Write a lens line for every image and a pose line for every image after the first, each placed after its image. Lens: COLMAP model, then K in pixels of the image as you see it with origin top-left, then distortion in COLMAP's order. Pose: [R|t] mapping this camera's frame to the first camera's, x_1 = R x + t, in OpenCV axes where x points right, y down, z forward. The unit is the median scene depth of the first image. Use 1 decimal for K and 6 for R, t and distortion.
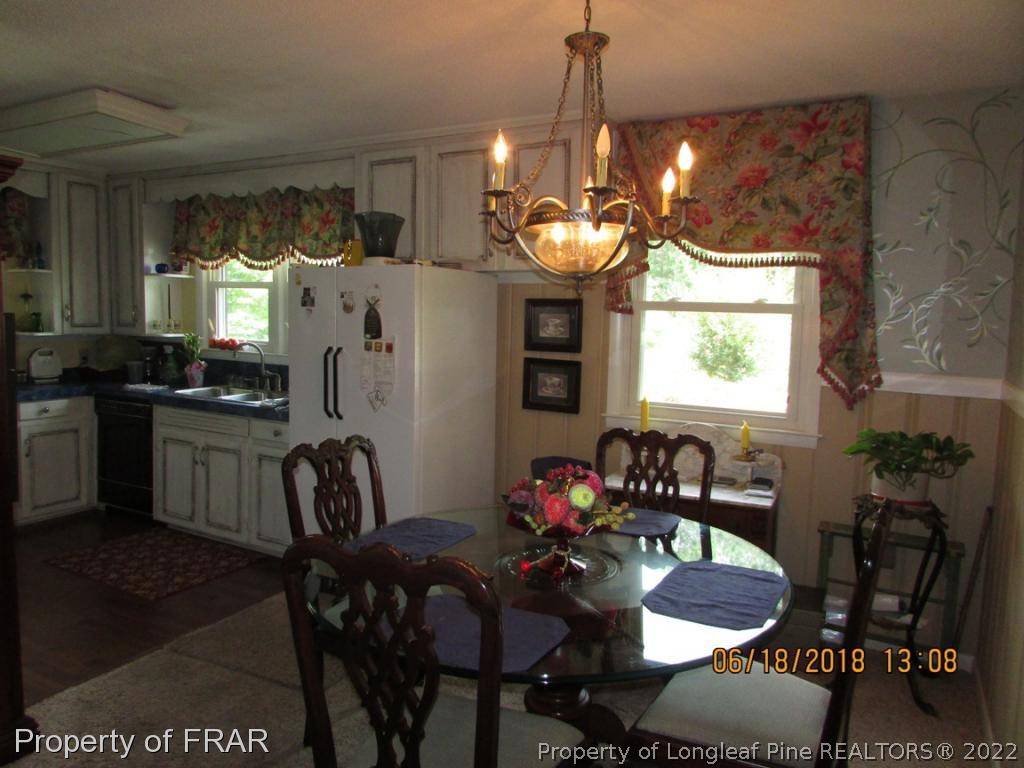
lens RADIAL K [[733.0, 0, 512.0], [0, 733.0, 384.0], [0, 0, 1]] dist [-0.019351, -0.002553]
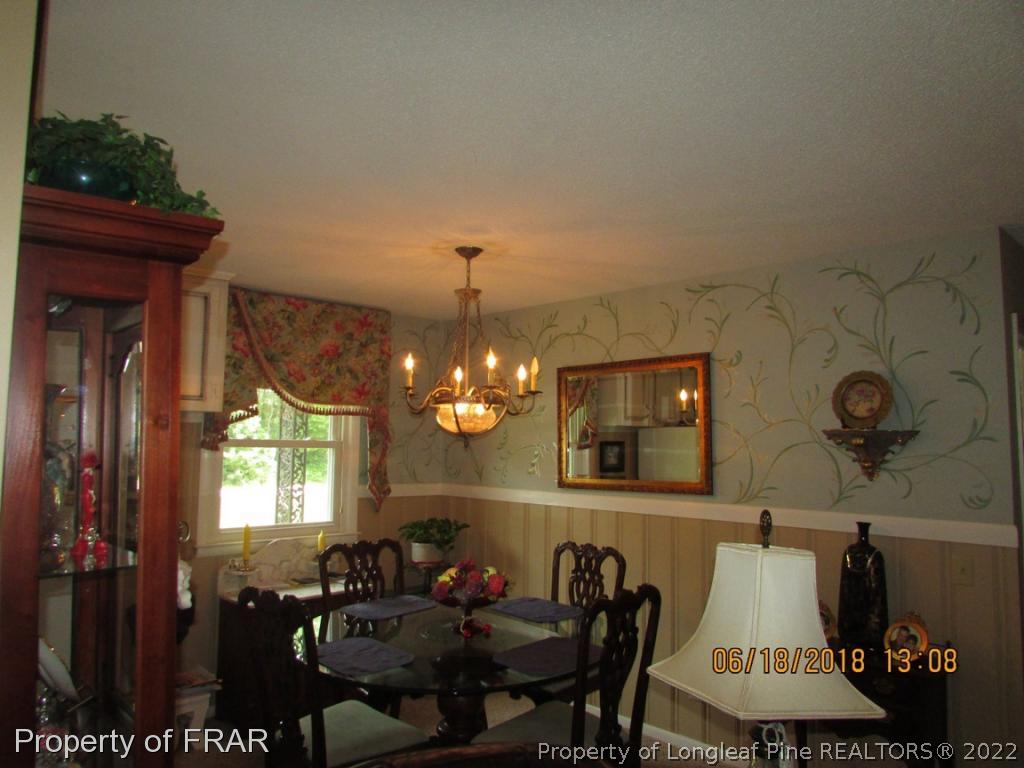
lens RADIAL K [[733.0, 0, 512.0], [0, 733.0, 384.0], [0, 0, 1]] dist [-0.019351, -0.002553]
pose [[0.281468, 0.054980, 0.957994, -0.906973], [0.085894, 0.992906, -0.082220, -0.077581], [-0.955718, 0.105428, 0.274749, 0.301644]]
